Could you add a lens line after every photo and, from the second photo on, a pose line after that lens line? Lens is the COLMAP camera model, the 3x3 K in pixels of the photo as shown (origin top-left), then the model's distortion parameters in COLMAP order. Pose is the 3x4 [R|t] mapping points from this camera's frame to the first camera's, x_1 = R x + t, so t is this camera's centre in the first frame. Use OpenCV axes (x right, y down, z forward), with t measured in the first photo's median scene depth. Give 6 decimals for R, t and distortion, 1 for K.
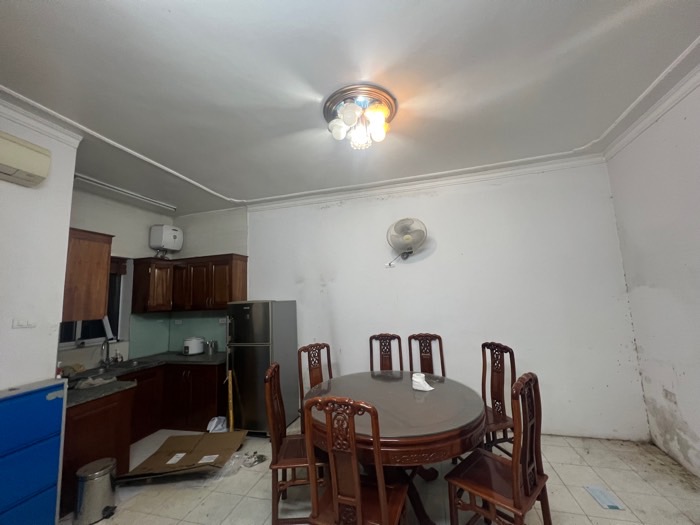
lens RADIAL K [[282.1, 0, 348.7], [0, 282.1, 263.2], [0, 0, 1]] dist [0.001728, 0.000414]
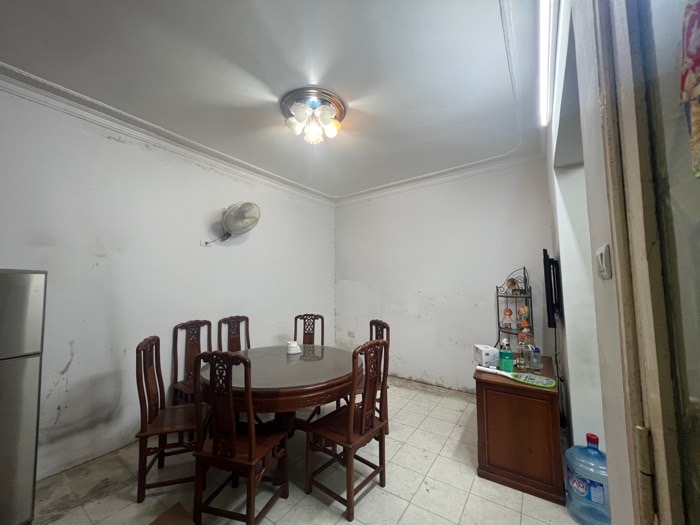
lens RADIAL K [[282.1, 0, 345.8], [0, 282.1, 262.8], [0, 0, 1]] dist [0.001728, 0.000414]
pose [[0.325461, 0.110262, 0.939105, -0.570324], [-0.124437, 0.989534, -0.073057, 0.079512], [-0.937332, -0.093082, 0.335776, 0.283221]]
